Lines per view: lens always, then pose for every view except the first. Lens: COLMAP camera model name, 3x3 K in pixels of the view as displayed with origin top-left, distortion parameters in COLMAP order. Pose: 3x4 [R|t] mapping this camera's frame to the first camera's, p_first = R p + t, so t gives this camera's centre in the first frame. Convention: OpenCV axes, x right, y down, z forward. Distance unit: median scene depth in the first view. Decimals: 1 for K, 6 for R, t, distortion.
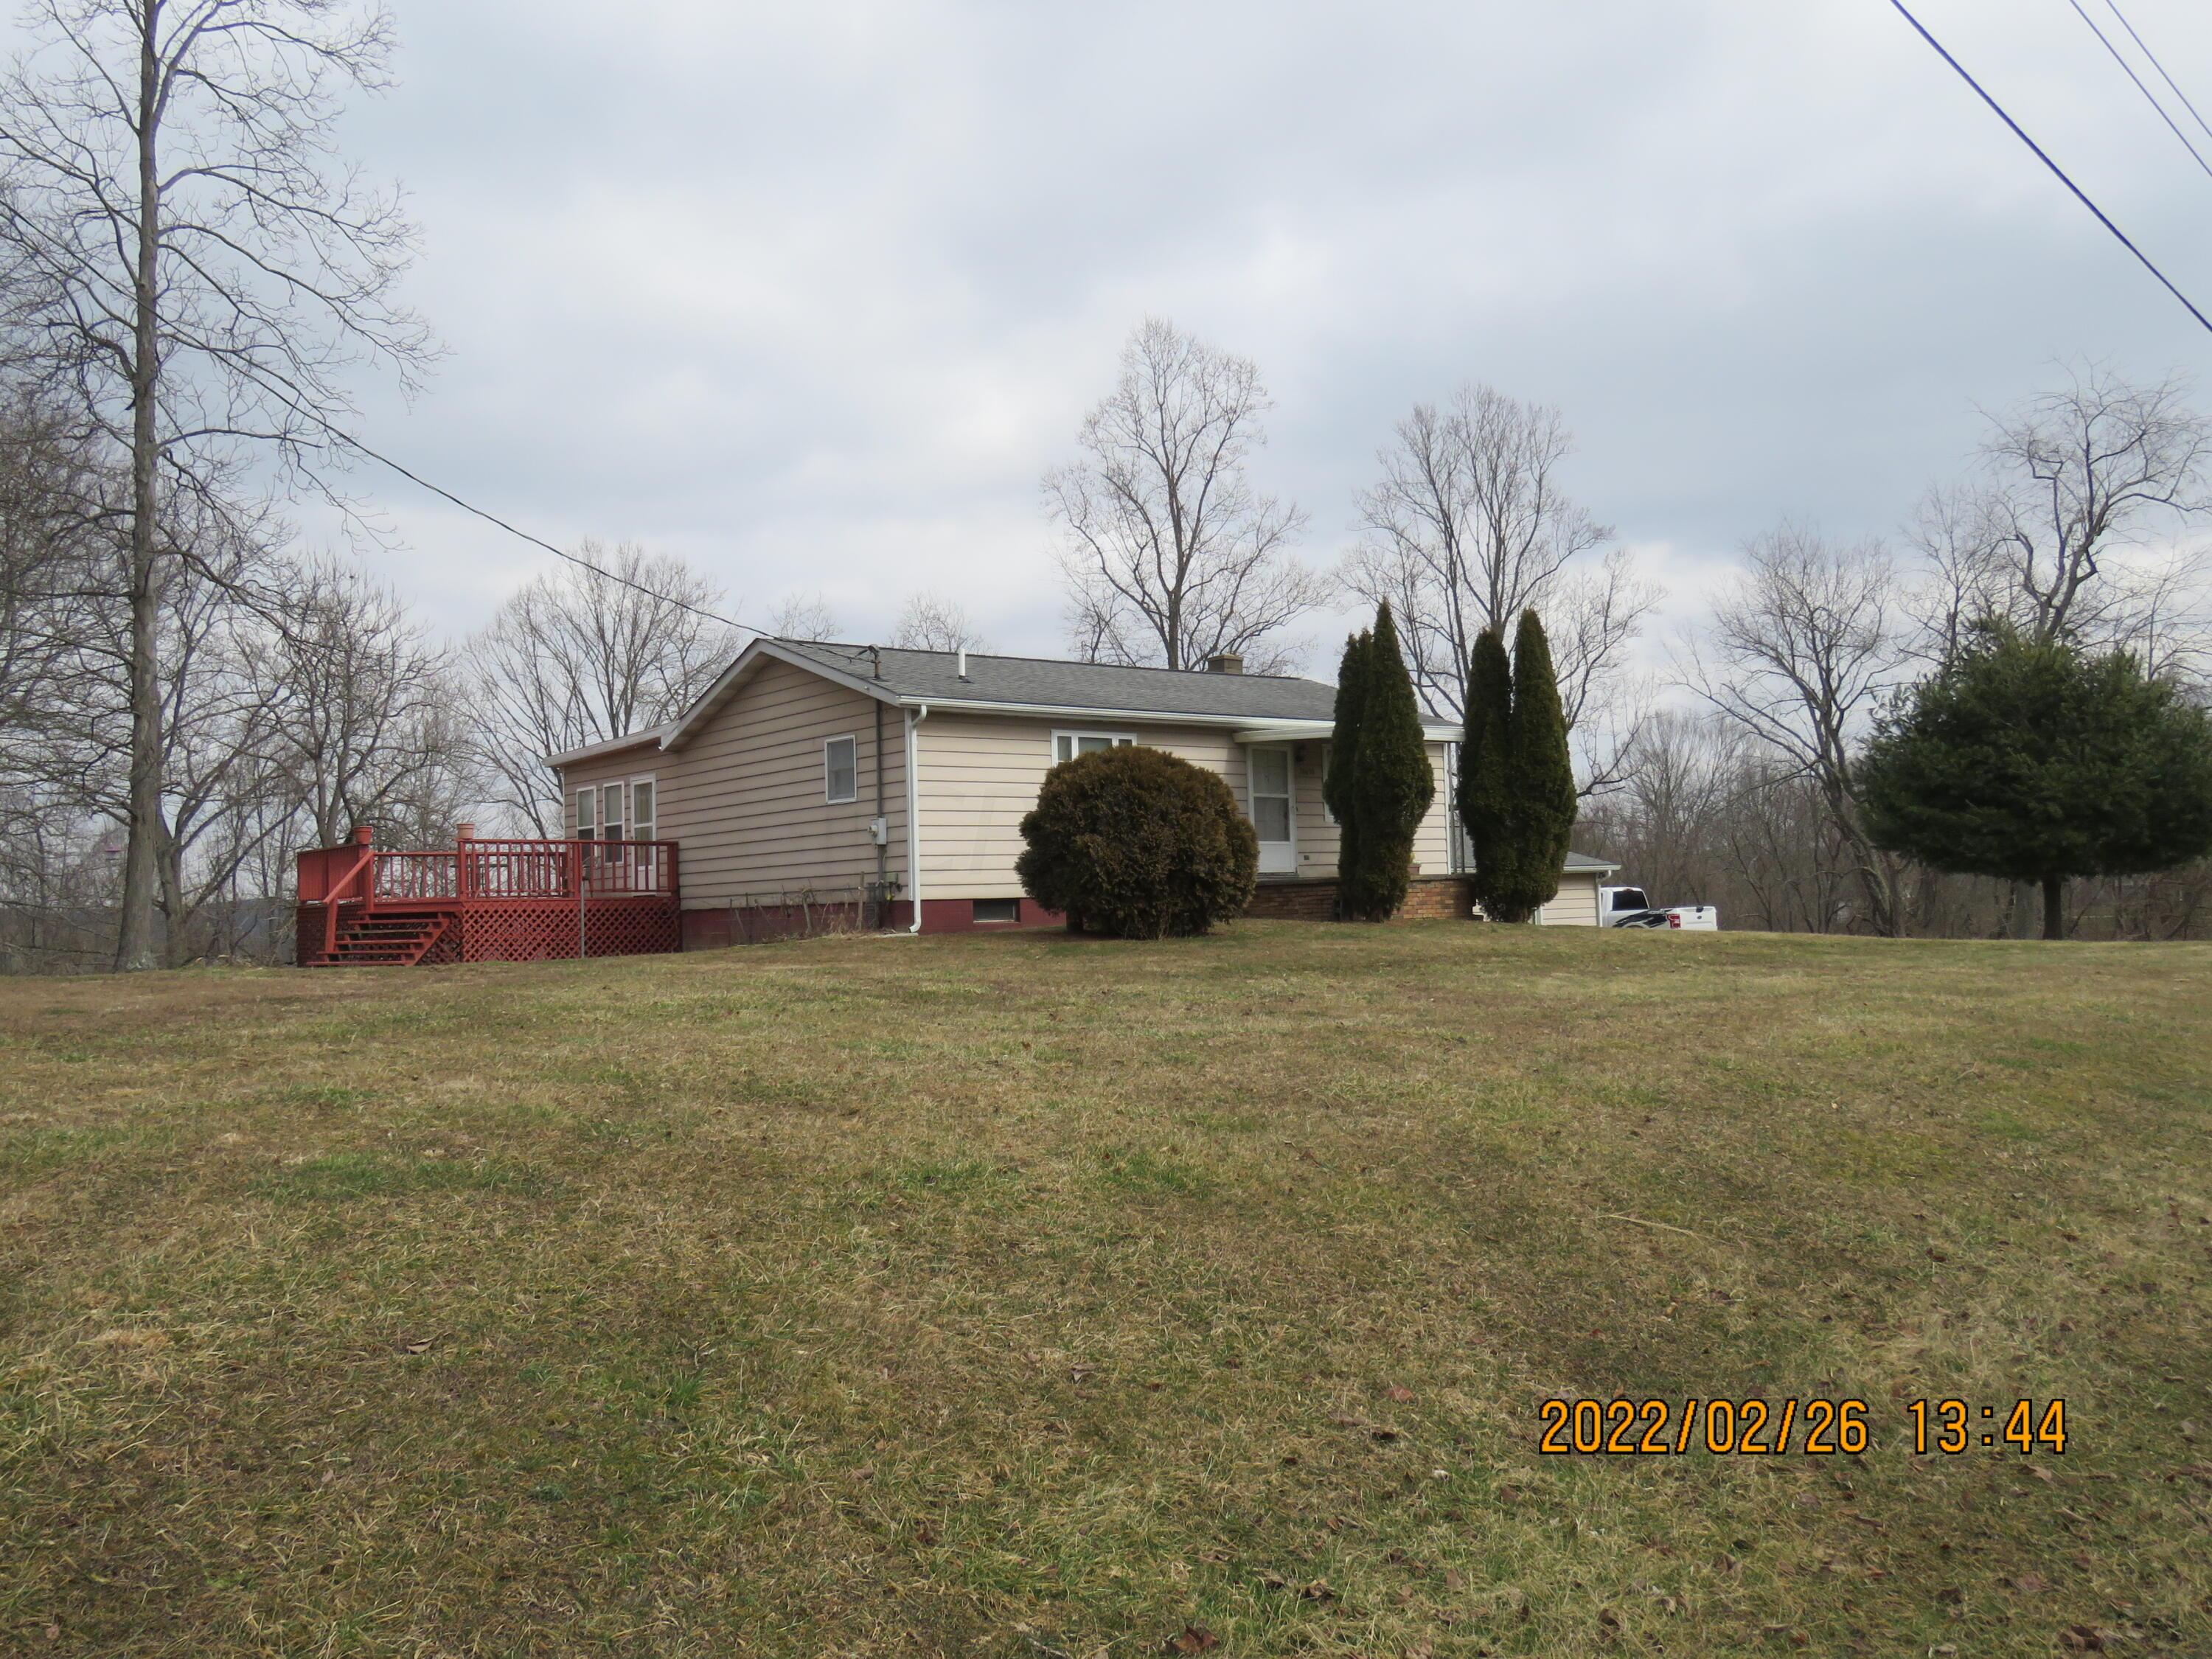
lens RADIAL K [[1796.9, 0, 1102.5], [0, 1796.9, 833.3], [0, 0, 1]] dist [-0.004736, 0.005013]
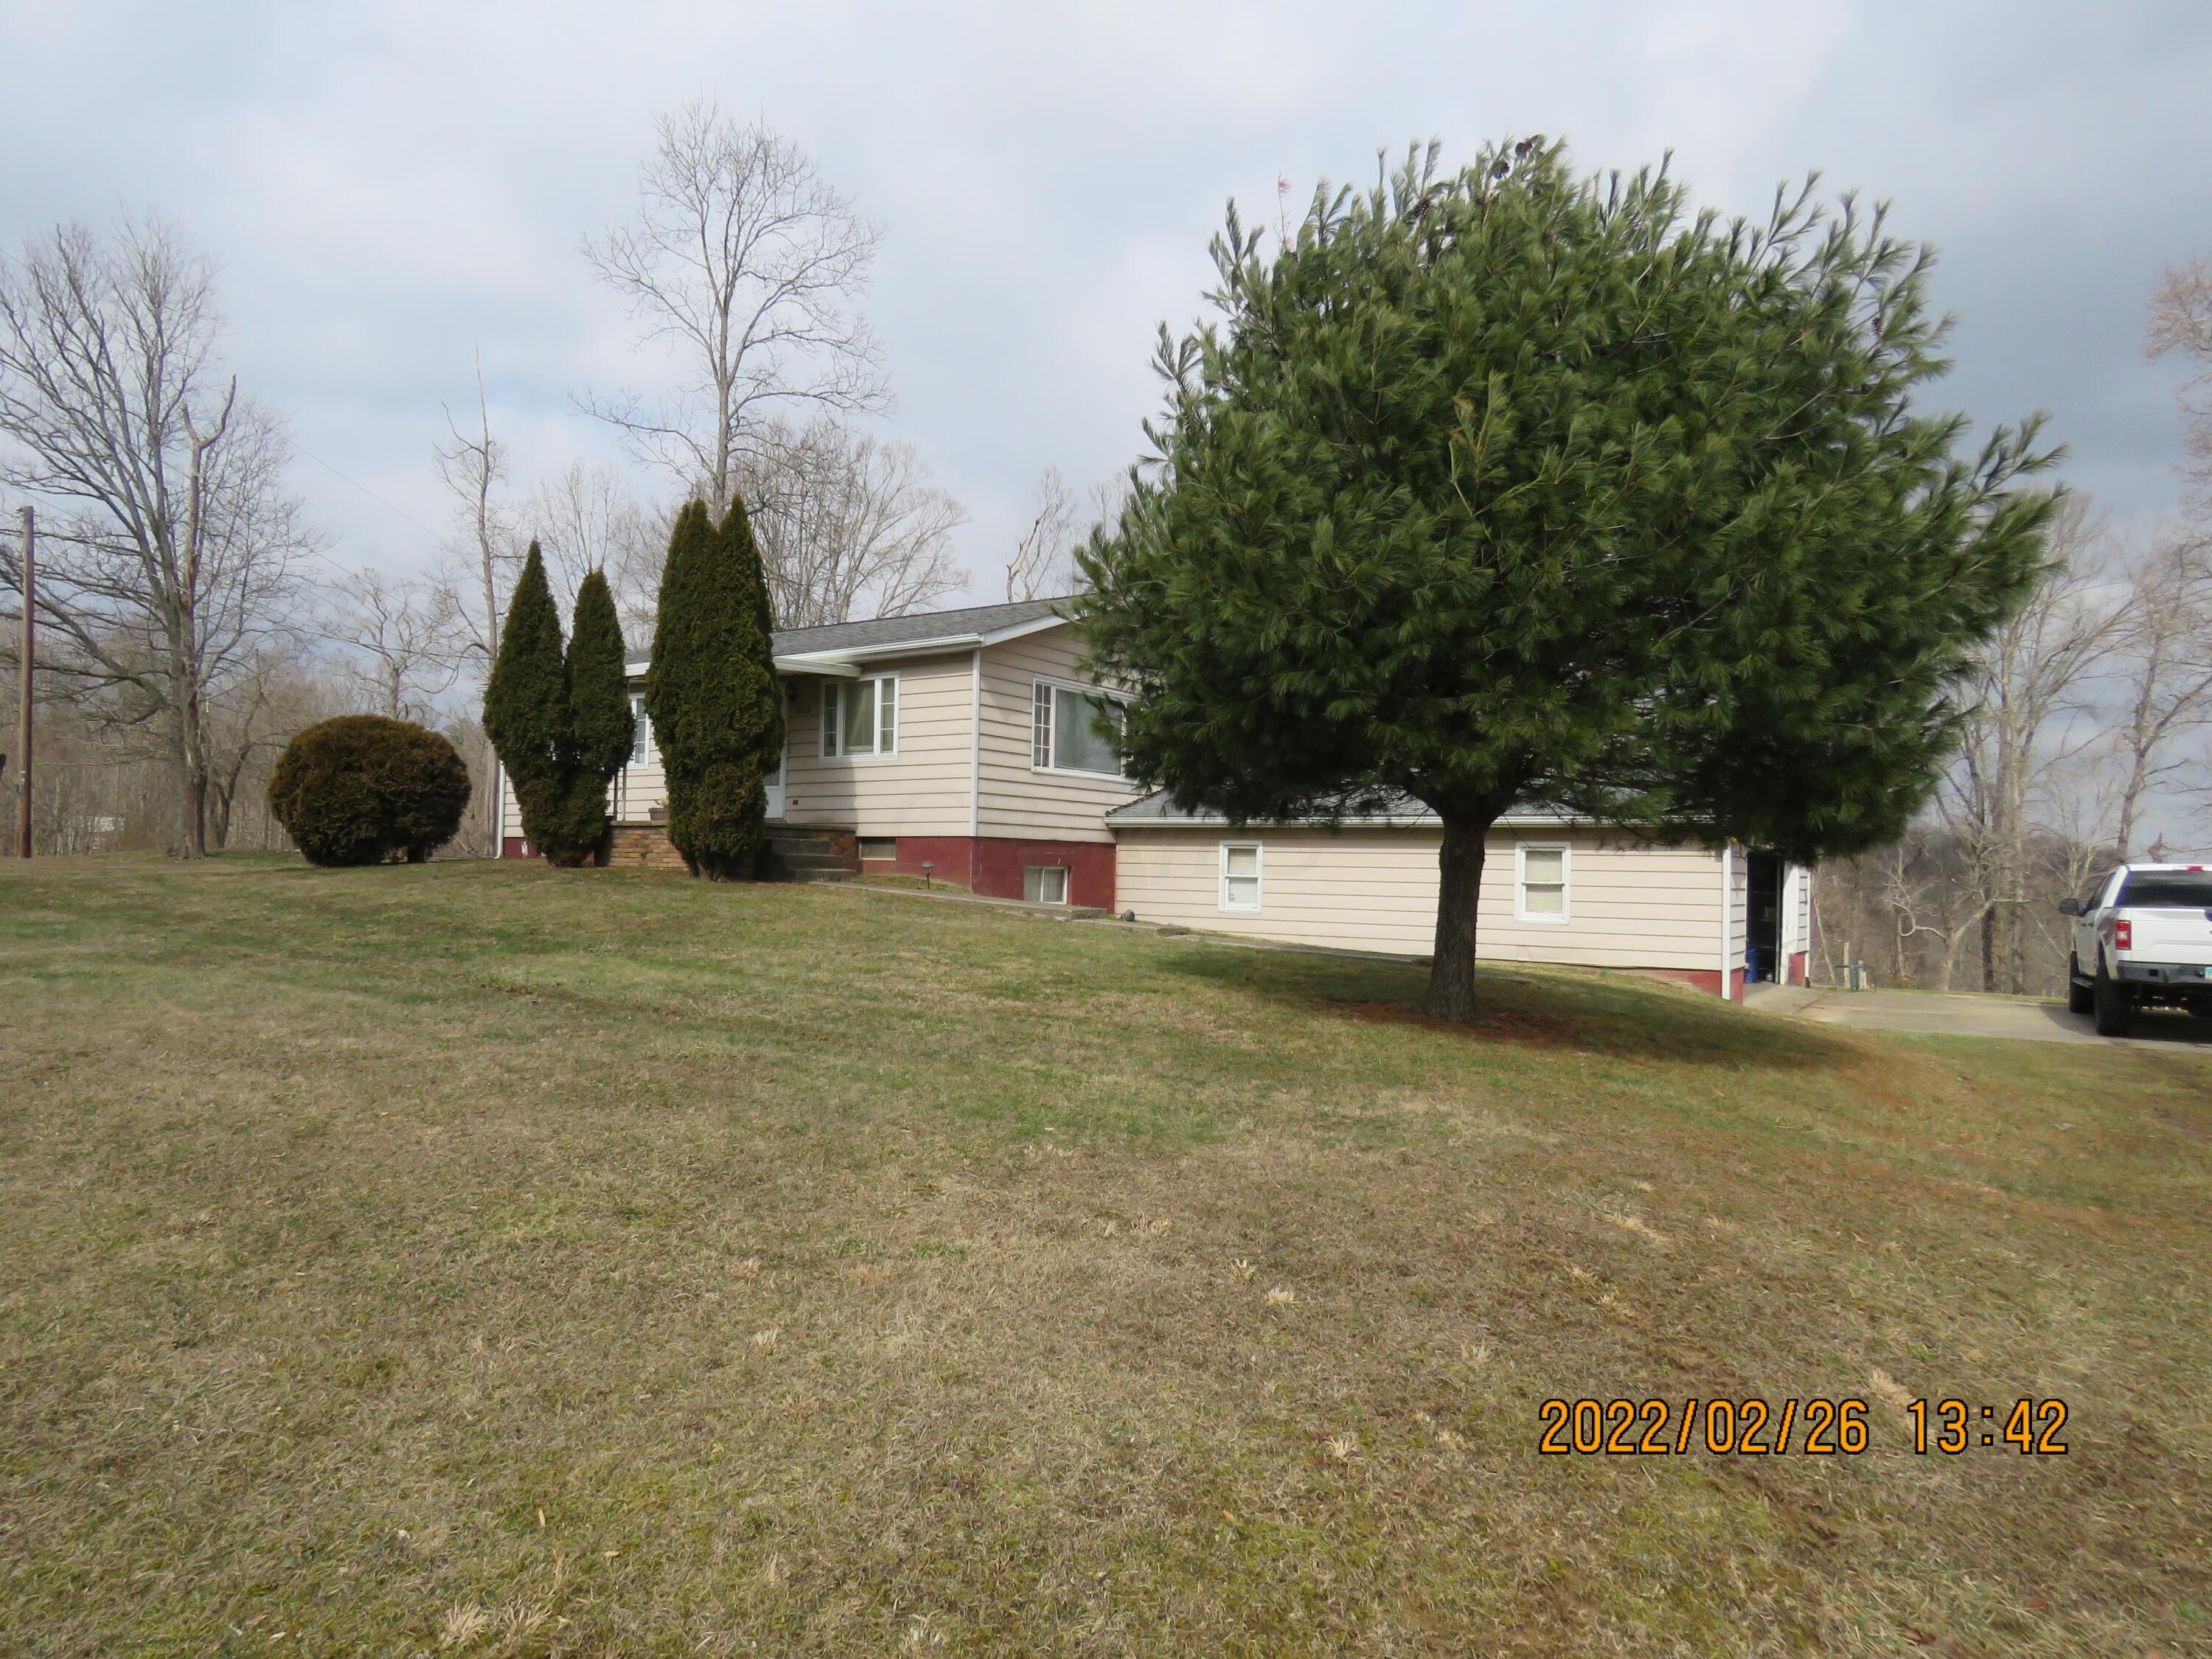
lens RADIAL K [[1407.6, 0, 1112.1], [0, 1407.6, 834.1], [0, 0, 1]] dist [-0.015882, -0.001110]
pose [[0.290027, 0.014962, -0.956902, 1.497781], [0.012335, 0.999736, 0.019370, 0.031379], [0.956939, -0.017421, 0.289766, 1.658416]]
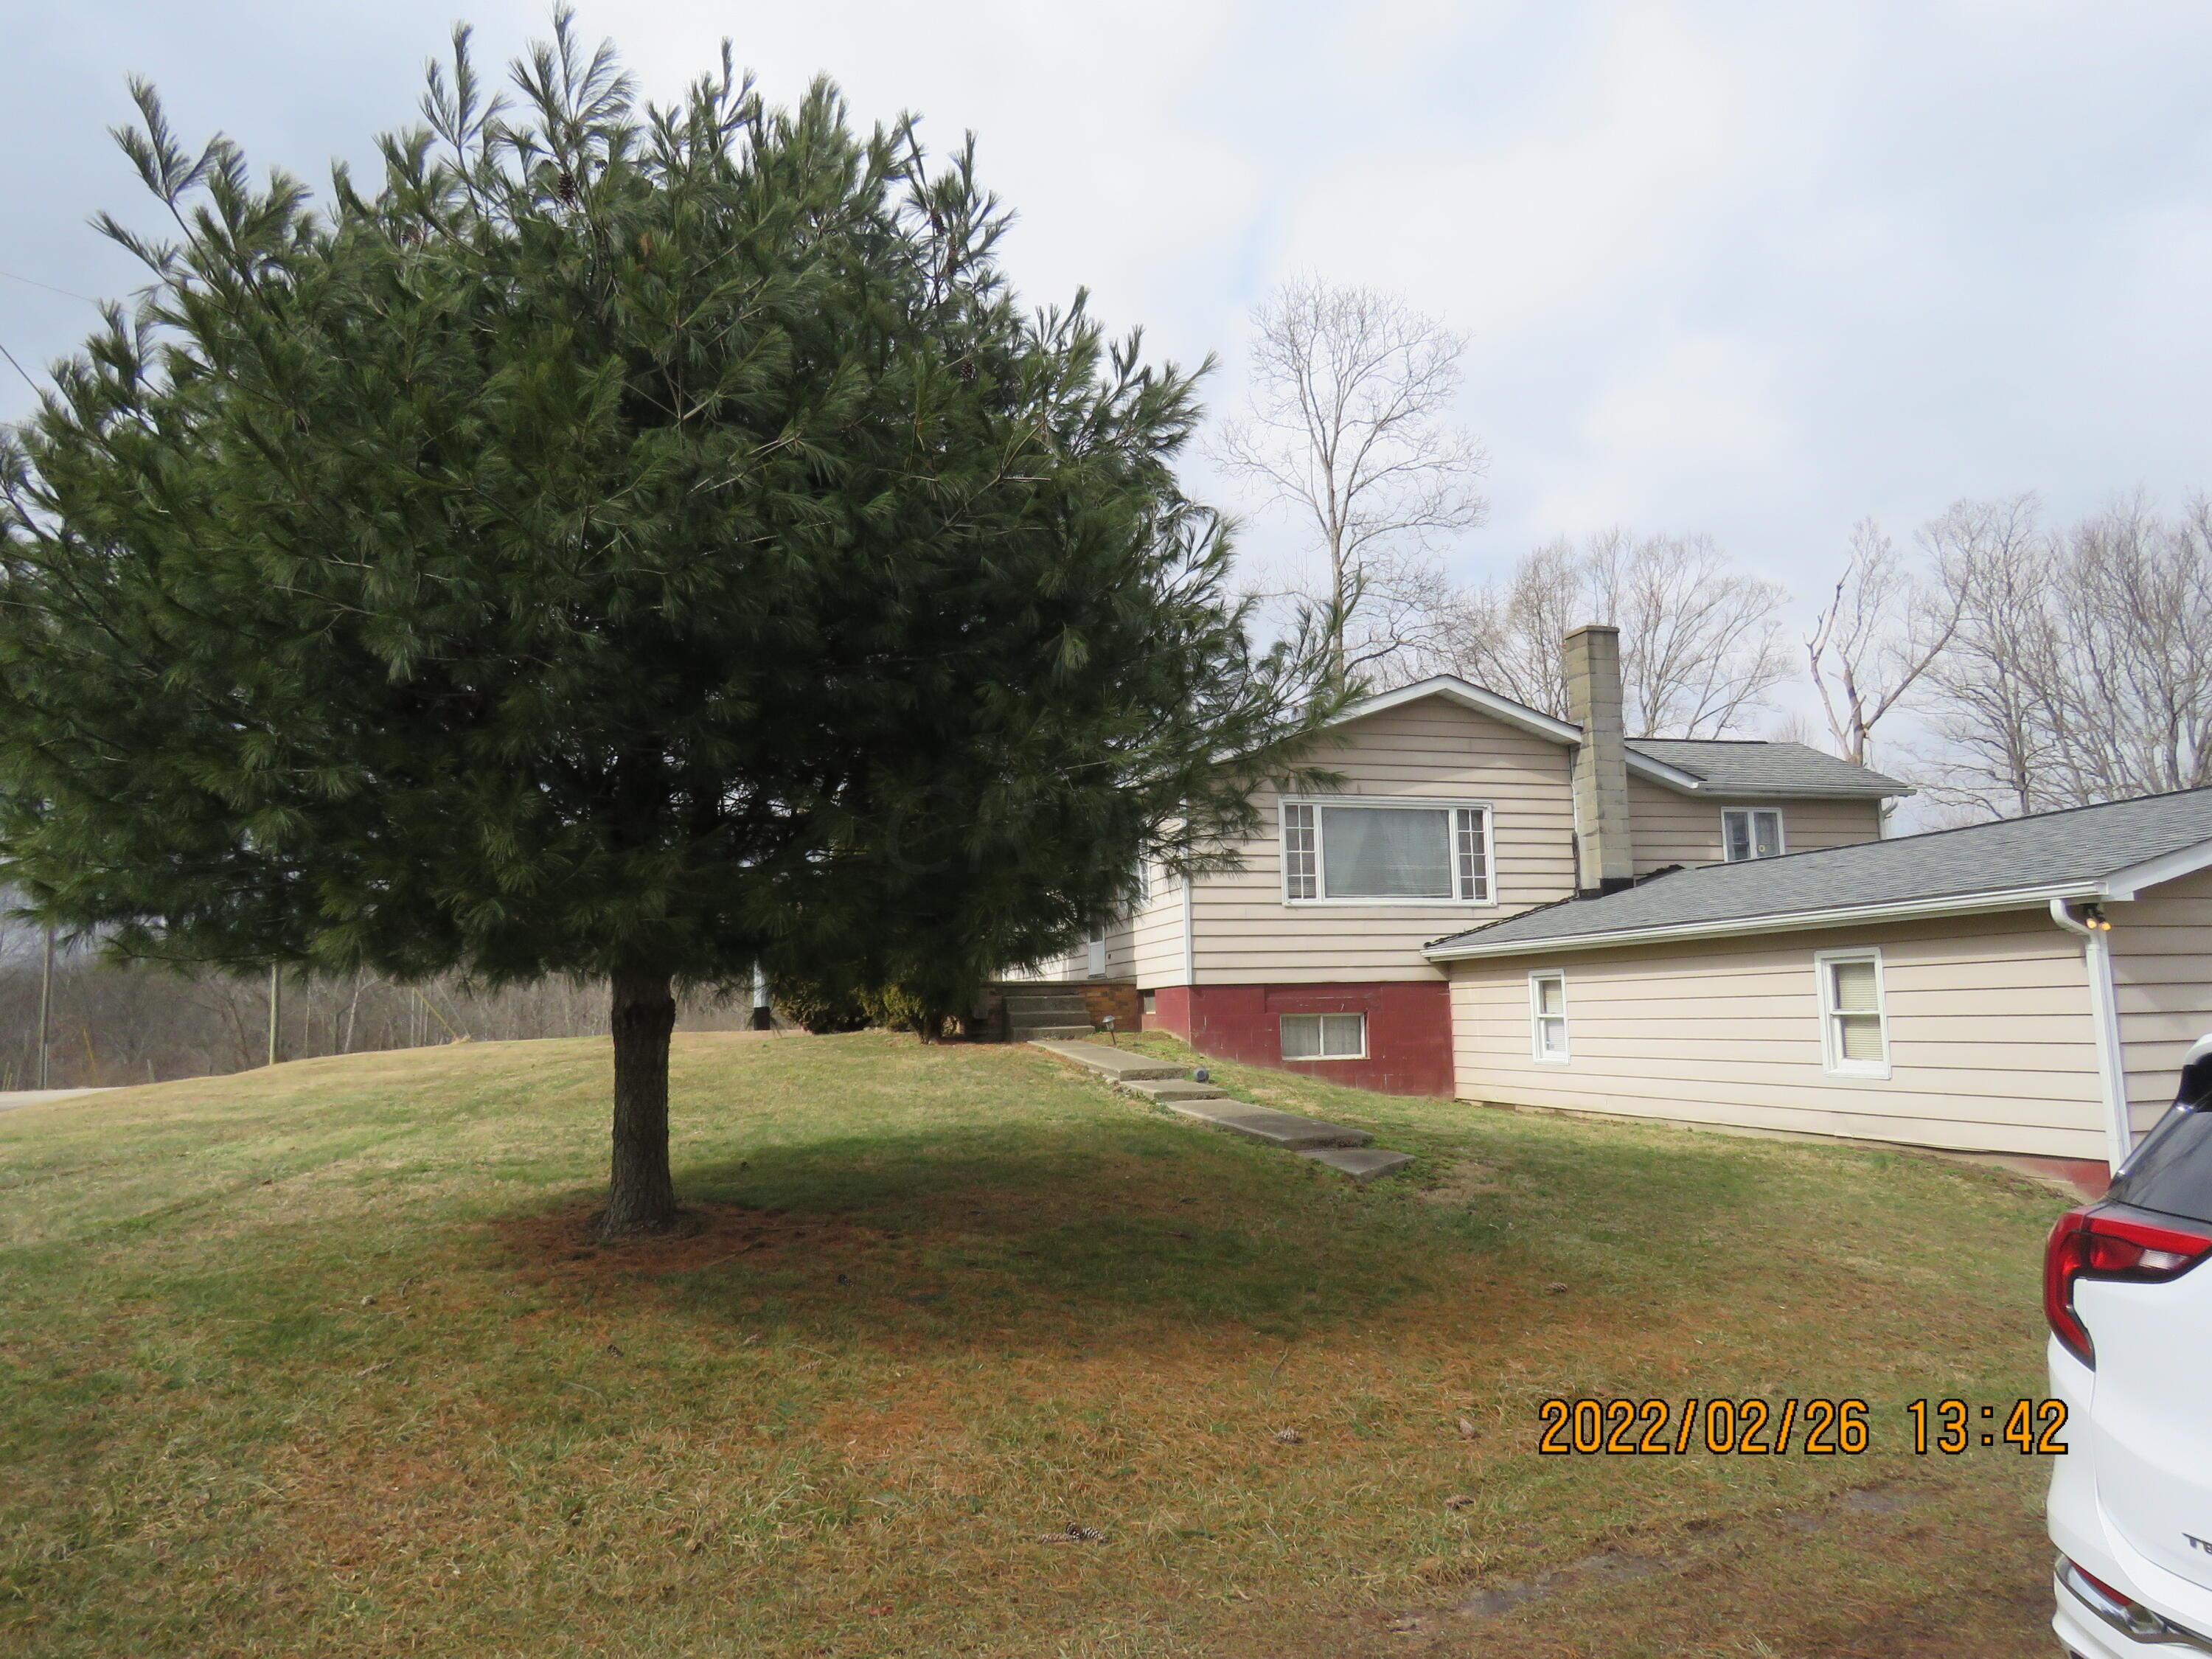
lens RADIAL K [[1407.6, 0, 1109.7], [0, 1407.6, 834.7], [0, 0, 1]] dist [-0.015882, -0.001110]
pose [[-0.394582, -0.073704, -0.915900, 1.318916], [0.076964, 0.990624, -0.112875, 0.060545], [0.915632, -0.115030, -0.385210, 2.323944]]
